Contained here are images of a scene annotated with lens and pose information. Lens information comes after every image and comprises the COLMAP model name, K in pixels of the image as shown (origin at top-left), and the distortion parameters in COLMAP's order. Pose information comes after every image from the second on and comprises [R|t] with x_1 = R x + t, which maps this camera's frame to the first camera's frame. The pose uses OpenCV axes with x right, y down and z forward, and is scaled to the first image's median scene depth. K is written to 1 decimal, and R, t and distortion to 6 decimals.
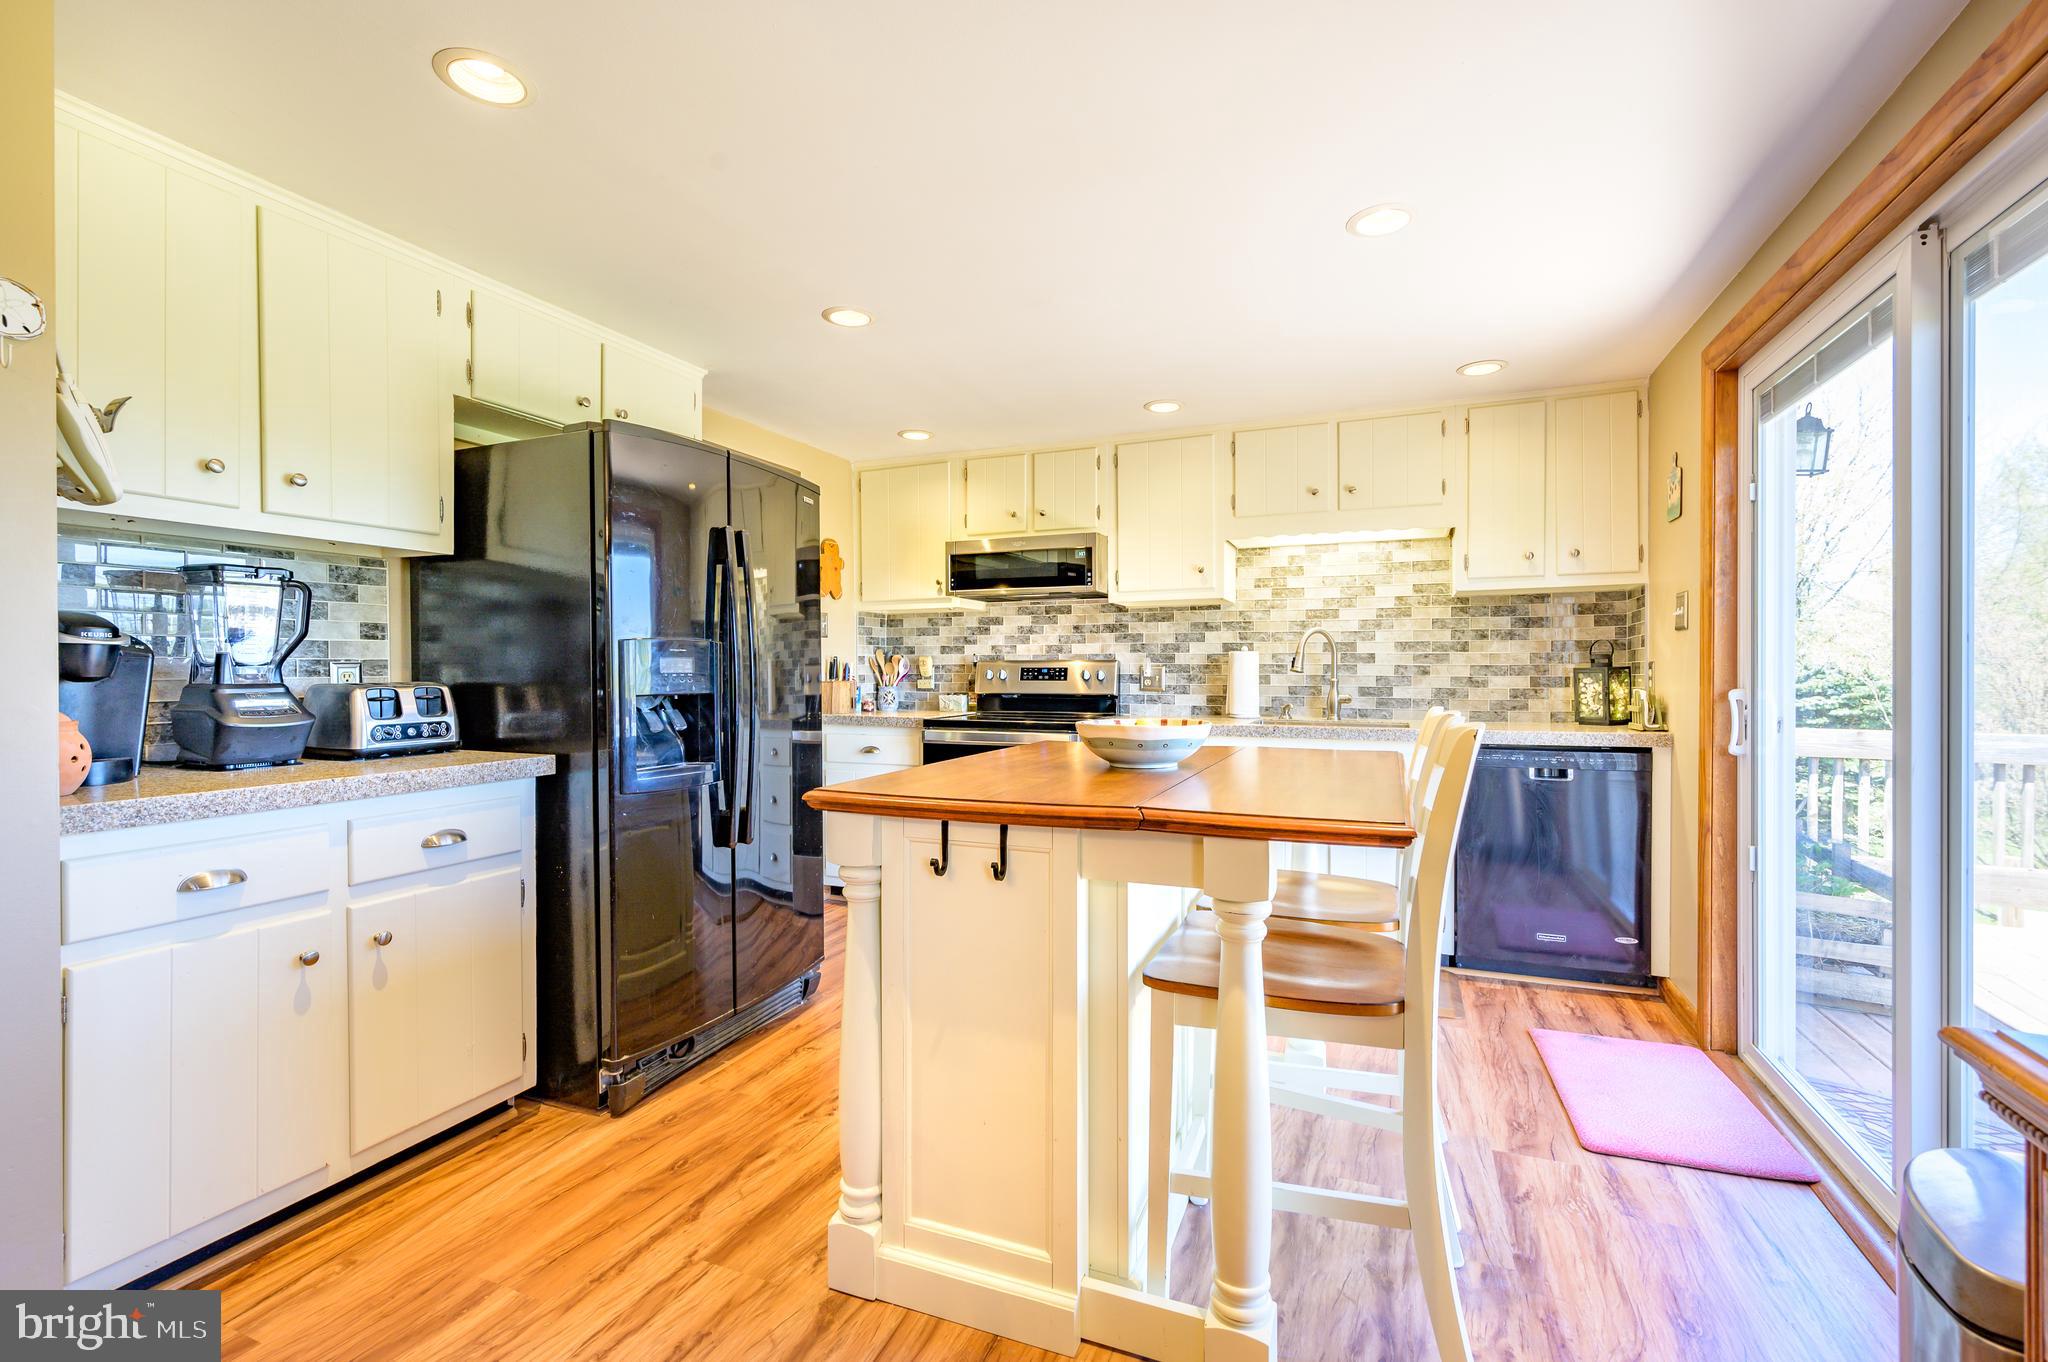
lens RADIAL K [[891.2, 0, 1026.0], [0, 891.2, 675.6], [0, 0, 1]] dist [0.001064, 0.000170]
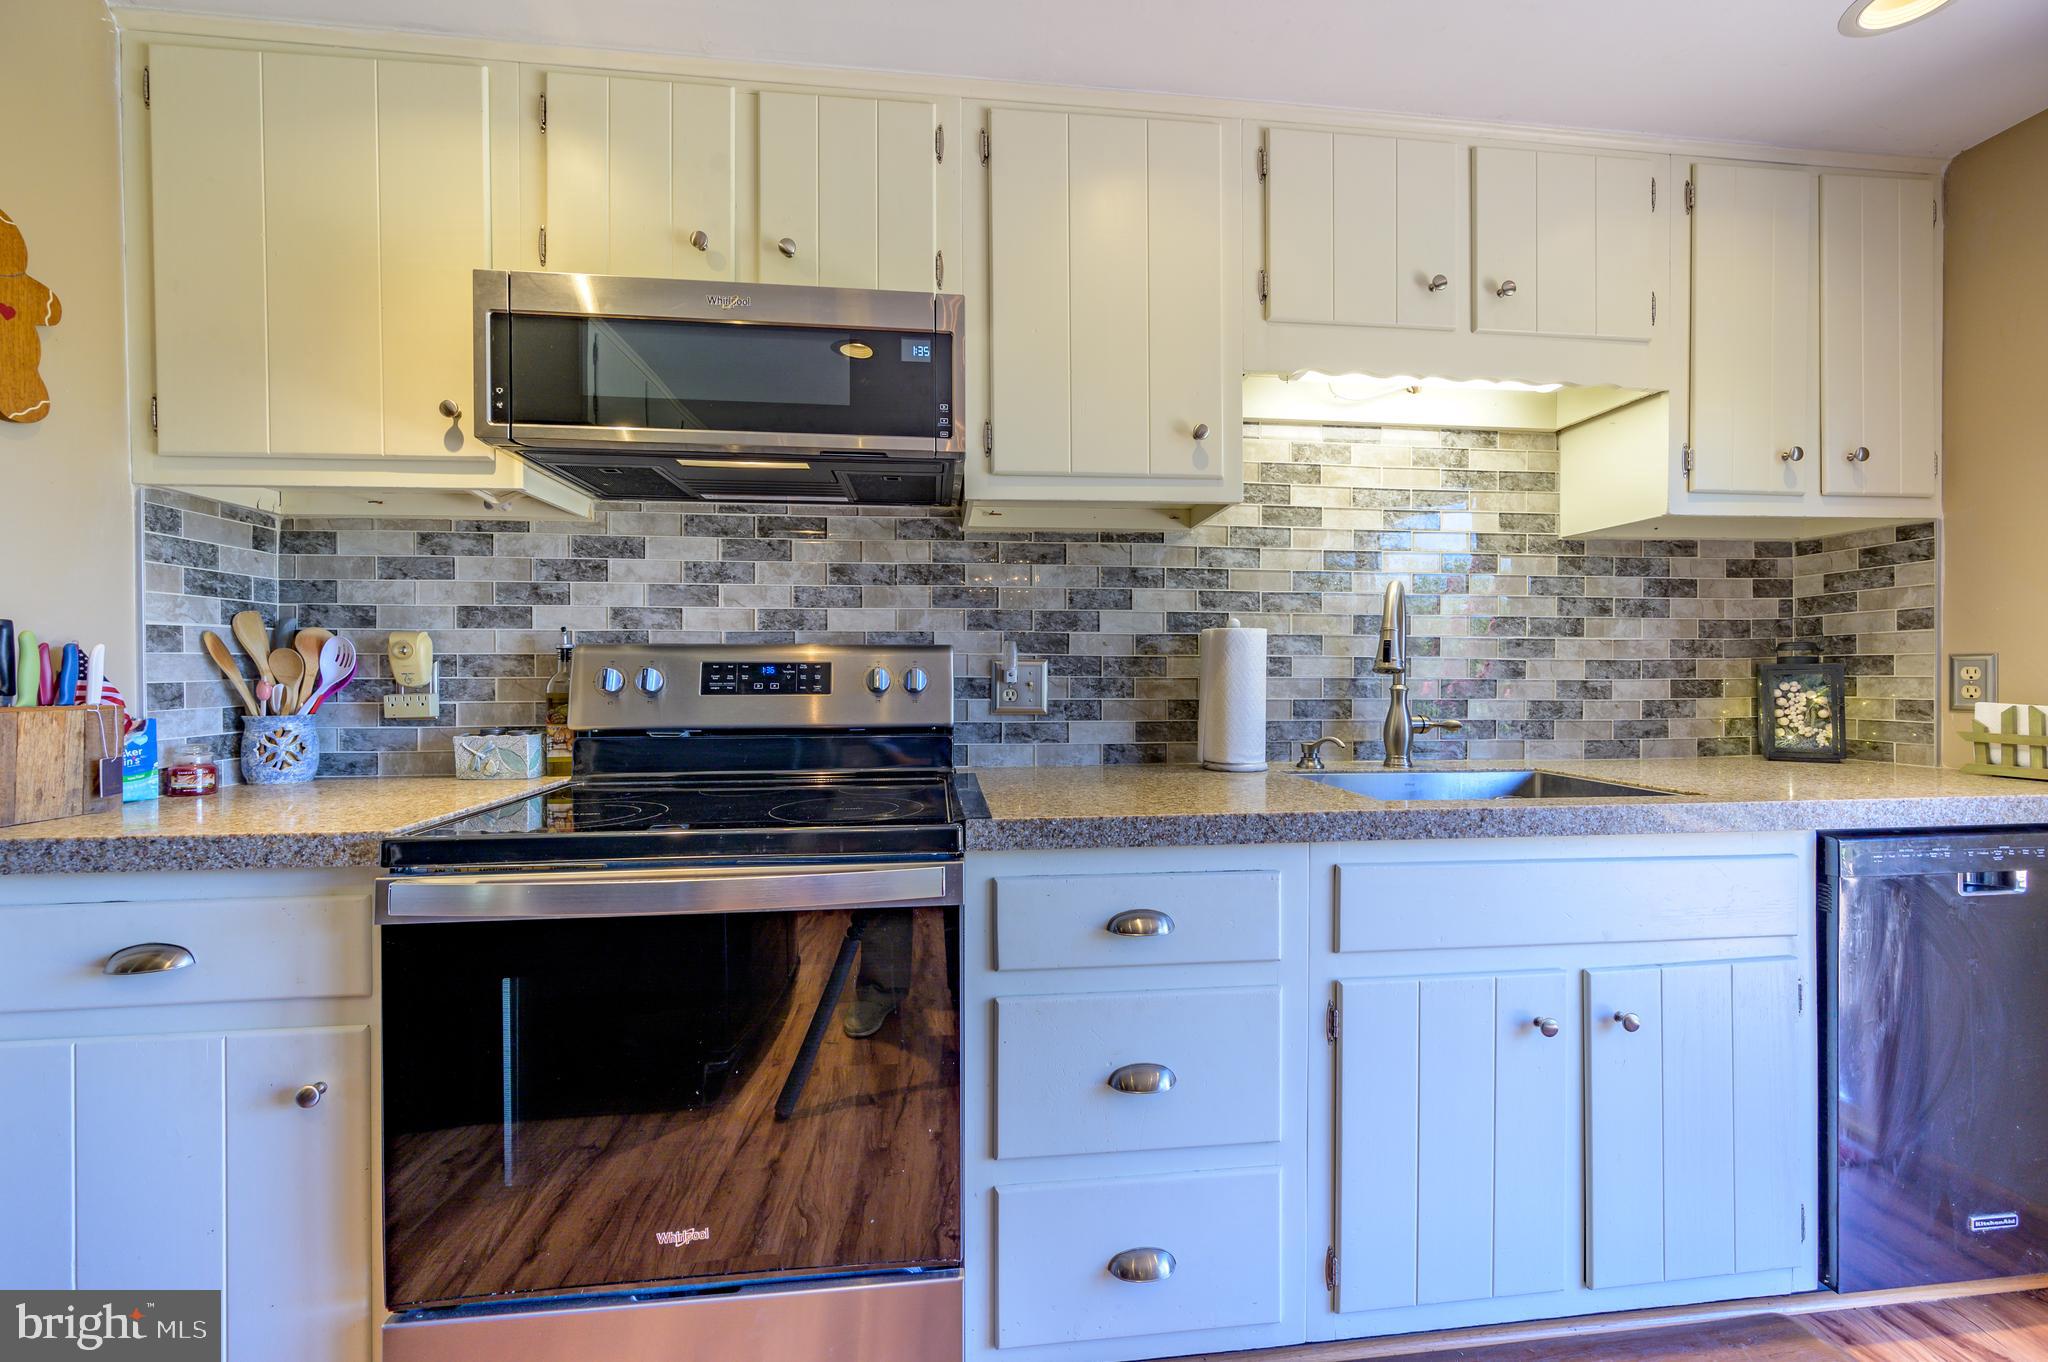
lens RADIAL K [[809.1, 0, 1026.3], [0, 809.1, 675.9], [0, 0, 1]] dist [-0.000612, -0.000192]
pose [[0.872815, -0.003328, 0.488041, -0.061174], [0.003867, 0.999993, -0.000096, -0.002636], [-0.488037, 0.001971, 0.872821, 0.673008]]
